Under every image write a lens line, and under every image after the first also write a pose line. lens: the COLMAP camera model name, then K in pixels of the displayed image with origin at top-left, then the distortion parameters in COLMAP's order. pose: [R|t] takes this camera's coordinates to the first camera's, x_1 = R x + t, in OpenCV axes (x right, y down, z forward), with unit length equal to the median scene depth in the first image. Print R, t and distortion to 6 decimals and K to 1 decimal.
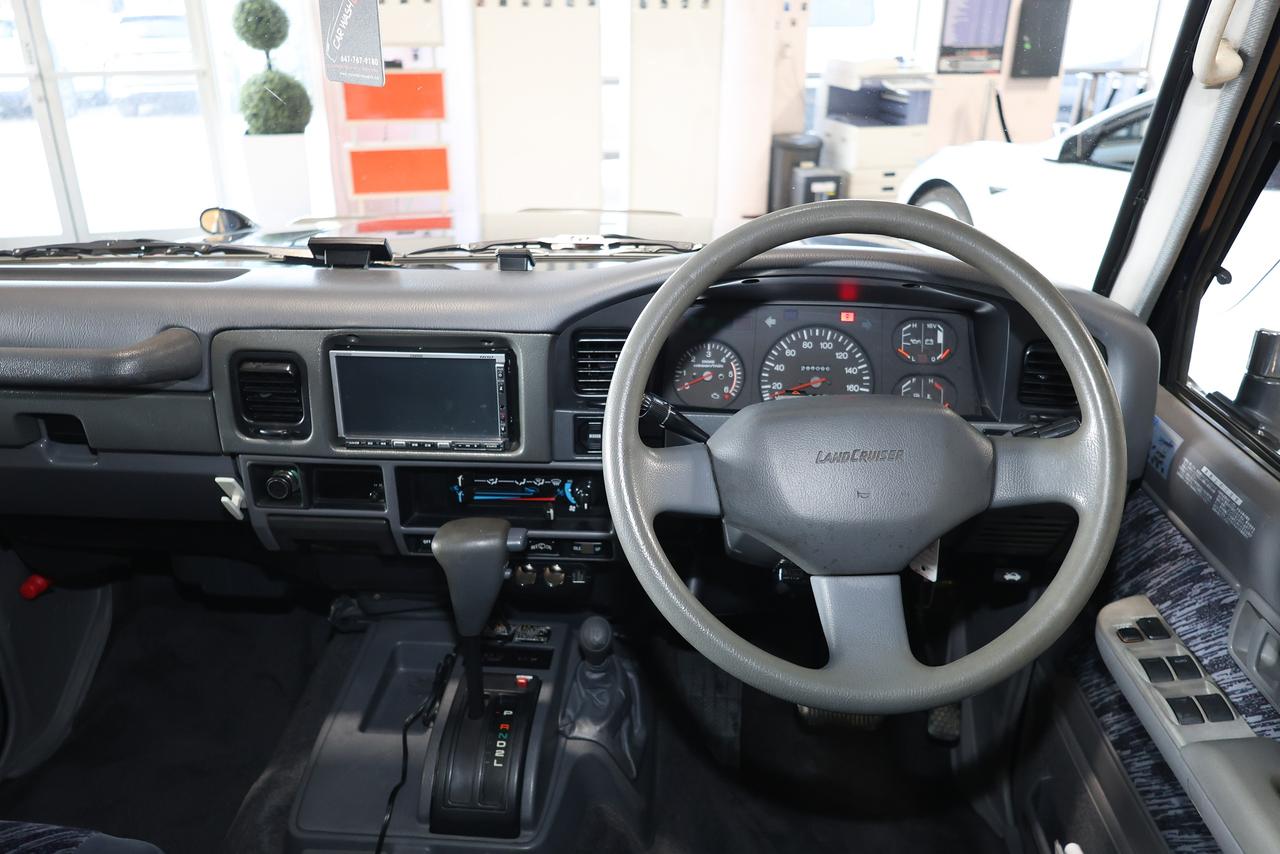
lens RADIAL K [[1001.3, 0, 640.0], [0, 1001.3, 427.0], [0, 0, 1]] dist [0.001625, -0.003149]
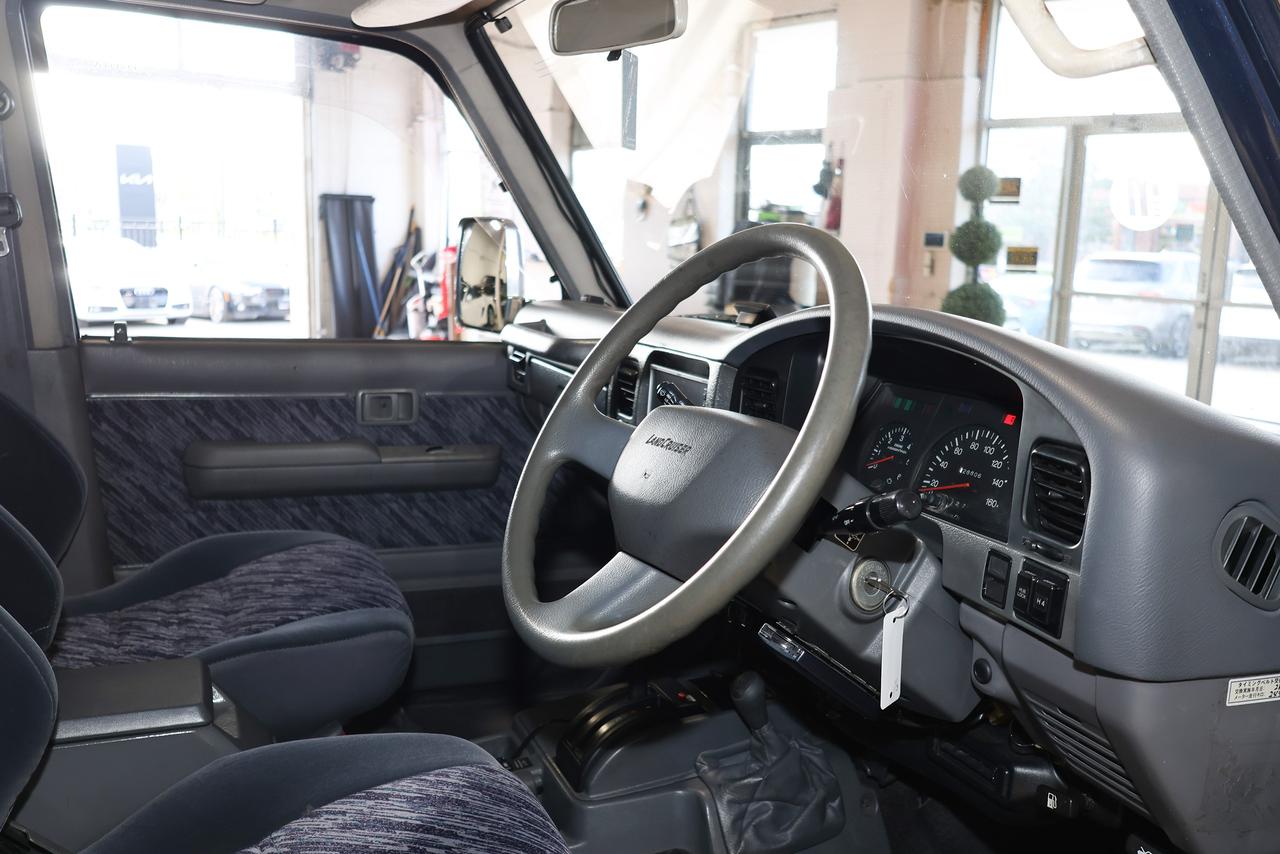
lens RADIAL K [[1092.5, 0, 640.0], [0, 1092.5, 427.0], [0, 0, 1]] dist [0.002201, 0.001158]
pose [[0.458555, 0.166964, -0.872840, 0.854511], [-0.378206, 0.925468, -0.021663, 0.032507], [0.804169, 0.340048, 0.487525, 0.301296]]
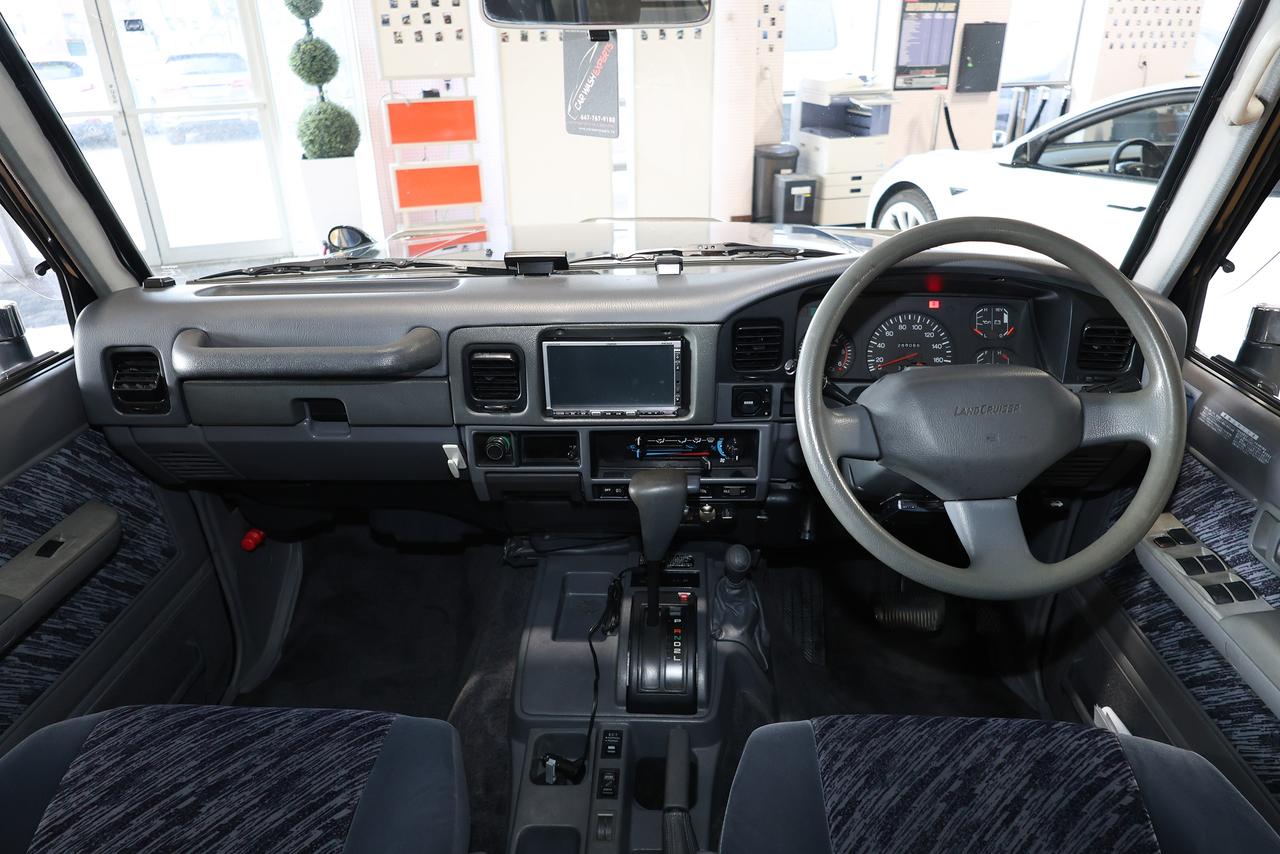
lens RADIAL K [[870.5, 0, 640.0], [0, 870.5, 427.0], [0, 0, 1]] dist [-0.017867, 0.002469]
pose [[0.999472, -0.029532, 0.013546, -0.185560], [0.029130, 0.999156, 0.028975, 0.003339], [-0.014390, -0.028566, 0.999488, -0.105990]]
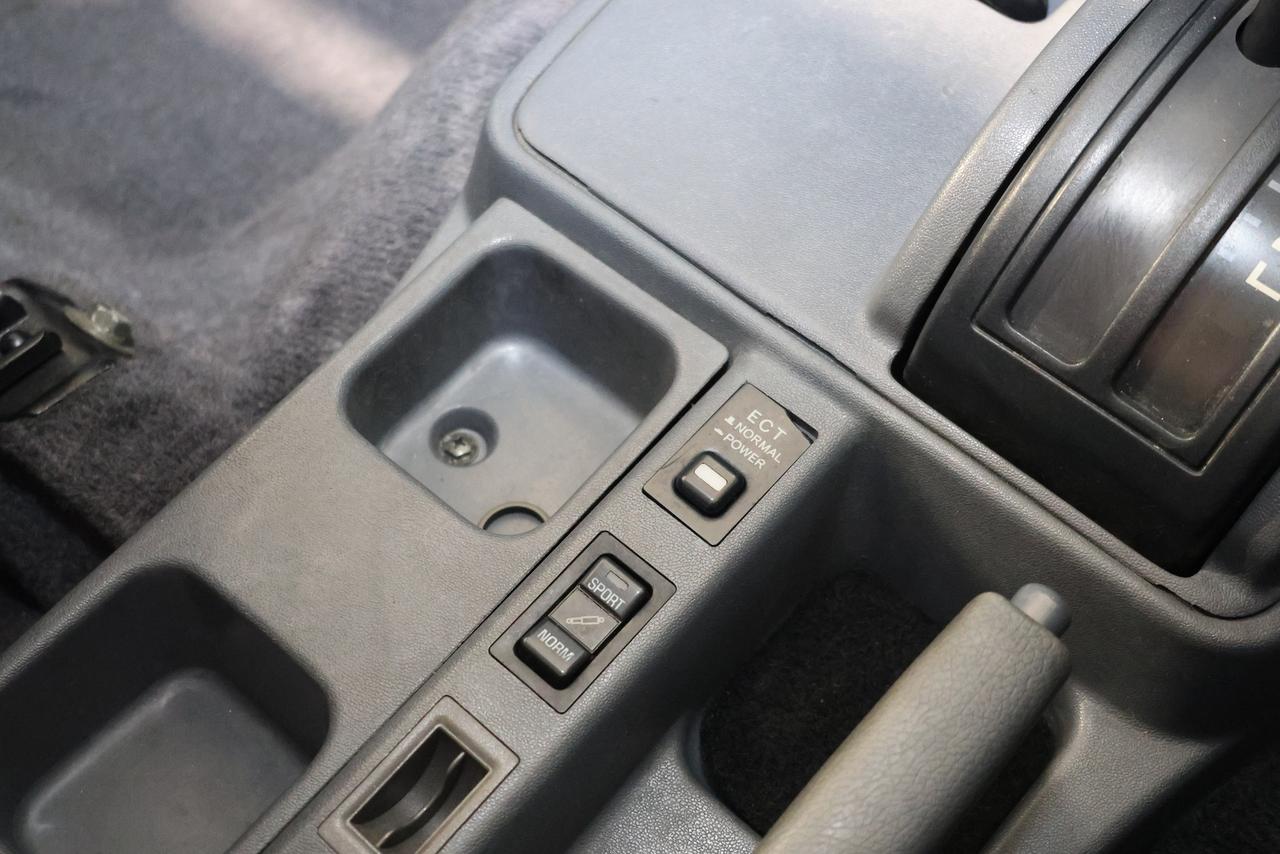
lens RADIAL K [[1451.4, 0, 640.0], [0, 1451.4, 427.0], [0, 0, 1]] dist [0.008174, 0.013048]
pose [[0.800052, 0.528823, -0.283307, -0.137028], [-0.288444, 0.753138, 0.591255, 0.196109], [0.526039, -0.391317, 0.755086, 0.630895]]
